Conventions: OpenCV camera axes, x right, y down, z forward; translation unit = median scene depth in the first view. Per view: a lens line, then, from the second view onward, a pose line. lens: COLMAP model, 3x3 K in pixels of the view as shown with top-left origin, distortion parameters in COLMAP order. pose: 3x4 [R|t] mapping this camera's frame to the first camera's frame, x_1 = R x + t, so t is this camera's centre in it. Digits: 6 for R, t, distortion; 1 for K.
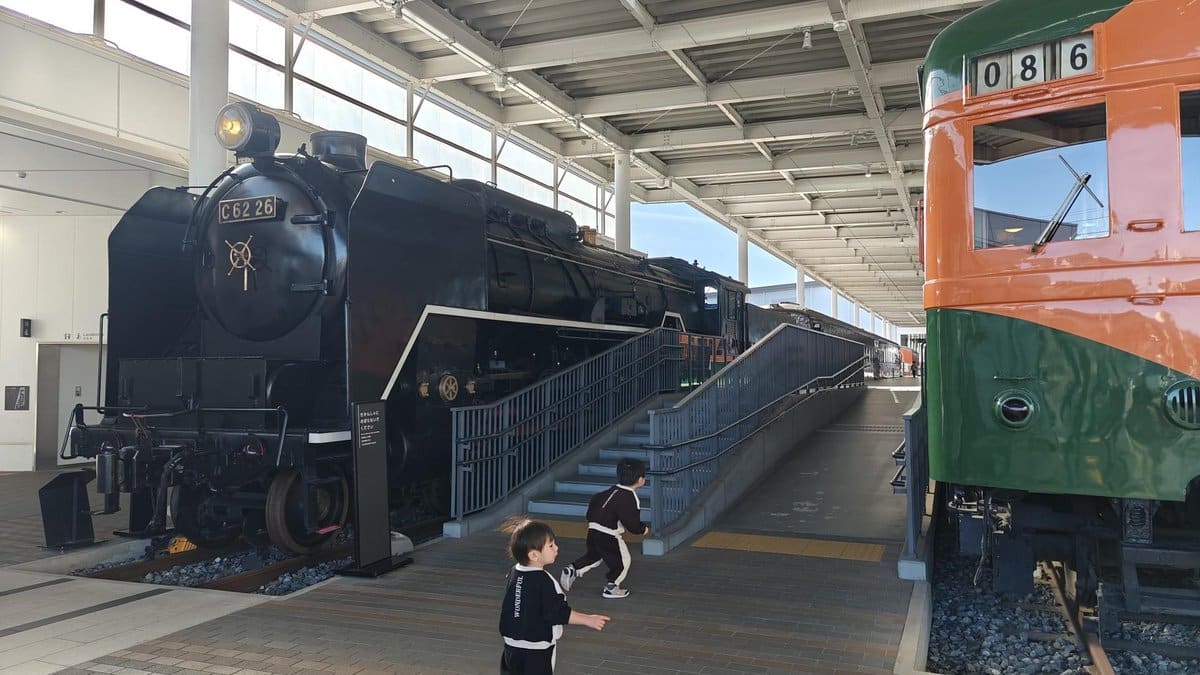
lens RADIAL K [[832.5, 0, 600.0], [0, 832.5, 337.5], [0, 0, 1]] dist [0.067738, -0.067763]
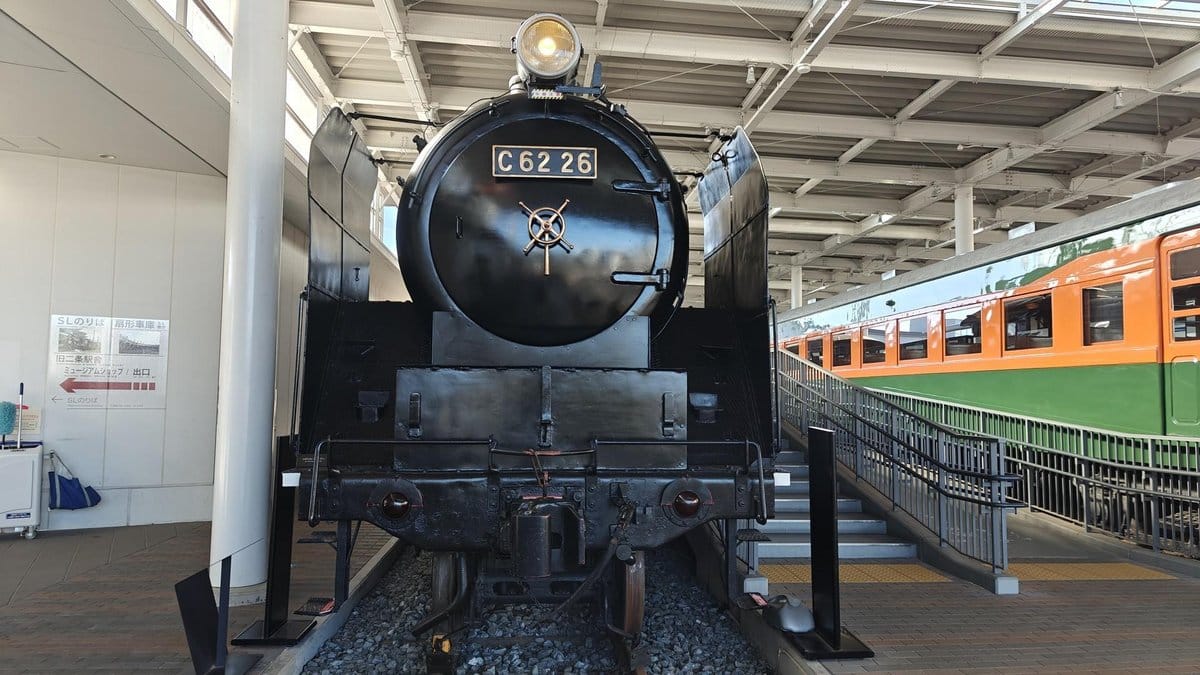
lens RADIAL K [[832.5, 0, 600.0], [0, 832.5, 337.5], [0, 0, 1]] dist [0.067738, -0.067763]
pose [[0.880205, 0.050654, 0.471883, -1.215872], [-0.037233, 0.998594, -0.037743, 0.041511], [-0.473131, 0.015652, 0.880853, 0.588975]]
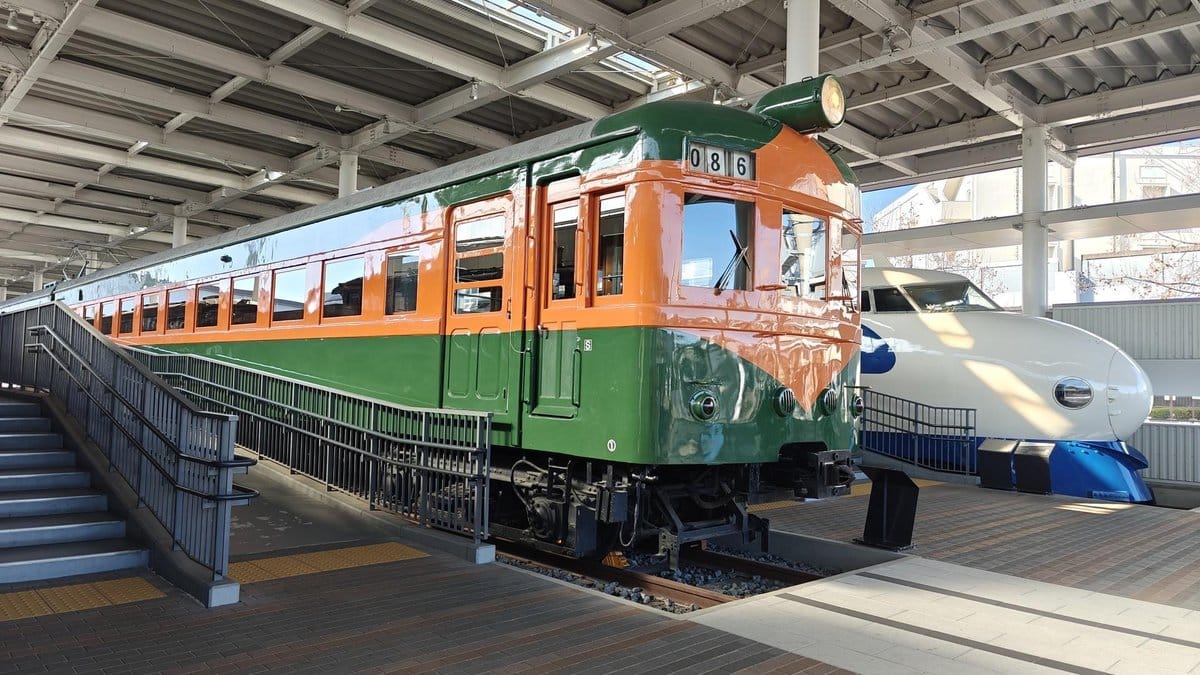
lens RADIAL K [[832.5, 0, 600.0], [0, 832.5, 337.5], [0, 0, 1]] dist [0.067738, -0.067763]
pose [[0.408046, 0.066864, 0.910510, -0.793499], [-0.069716, 0.996684, -0.041949, 0.038754], [-0.910296, -0.046360, 0.411355, 0.589440]]
